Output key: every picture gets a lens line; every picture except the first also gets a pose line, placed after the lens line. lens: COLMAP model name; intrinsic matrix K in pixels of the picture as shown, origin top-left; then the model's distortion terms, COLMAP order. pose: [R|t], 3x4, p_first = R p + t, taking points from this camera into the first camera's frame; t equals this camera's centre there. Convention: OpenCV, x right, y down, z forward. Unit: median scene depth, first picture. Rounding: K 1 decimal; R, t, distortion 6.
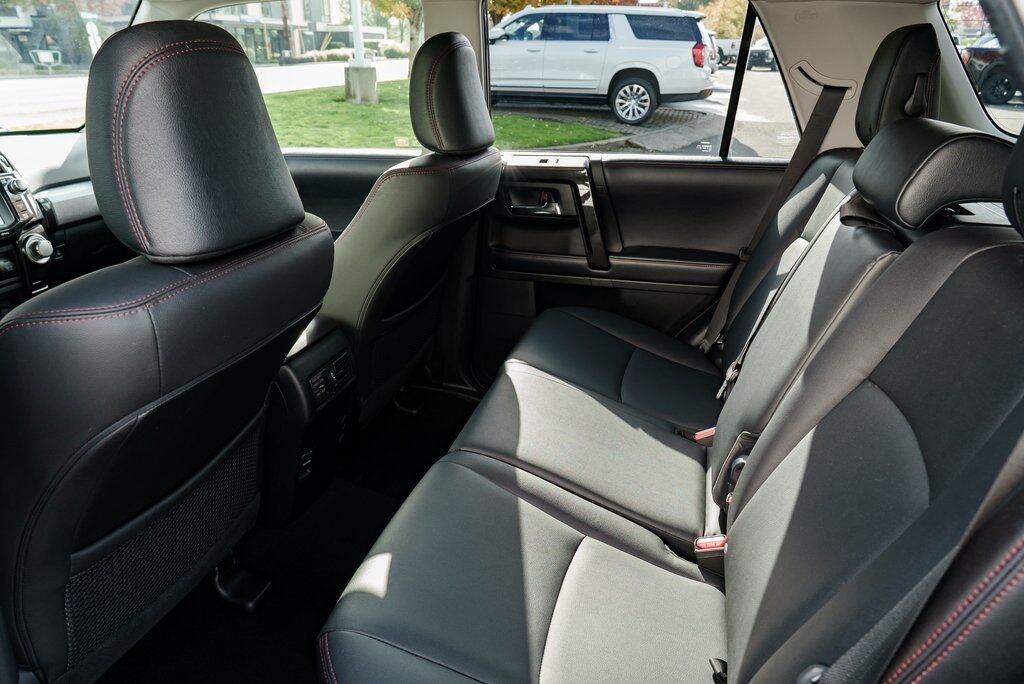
lens RADIAL K [[695.6, 0, 510.8], [0, 695.6, 350.0], [0, 0, 1]] dist [-0.024992, 0.015474]
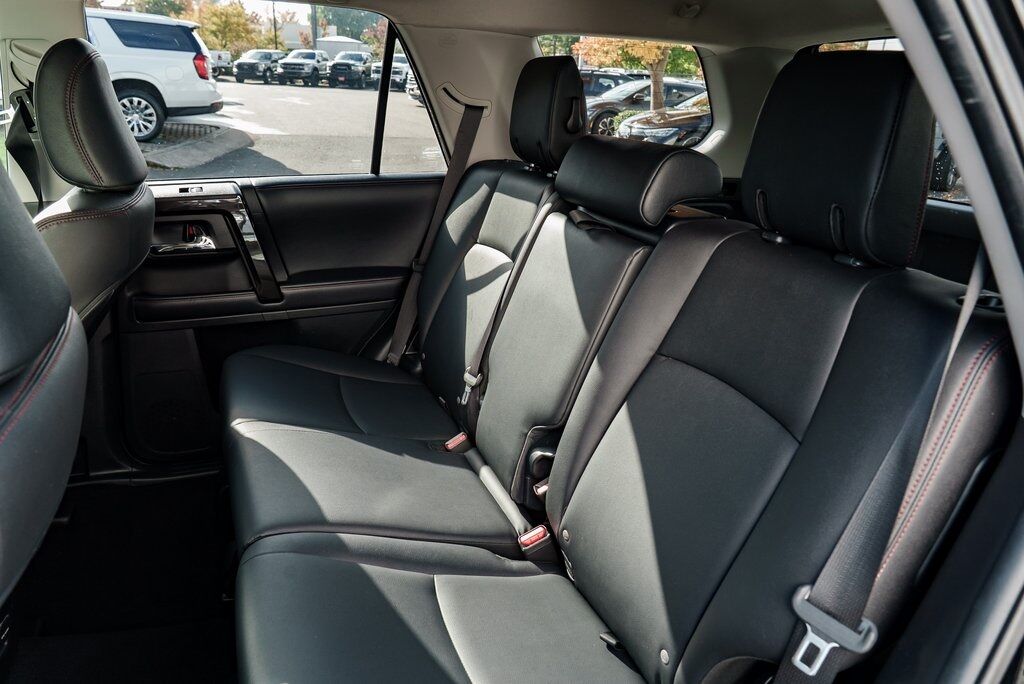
lens RADIAL K [[695.6, 0, 515.6], [0, 695.6, 351.4], [0, 0, 1]] dist [-0.024992, 0.015474]
pose [[0.791083, -0.199678, 0.578201, -0.167792], [0.207883, 0.976723, 0.052884, -0.034933], [-0.575302, 0.078363, 0.814178, 0.073416]]
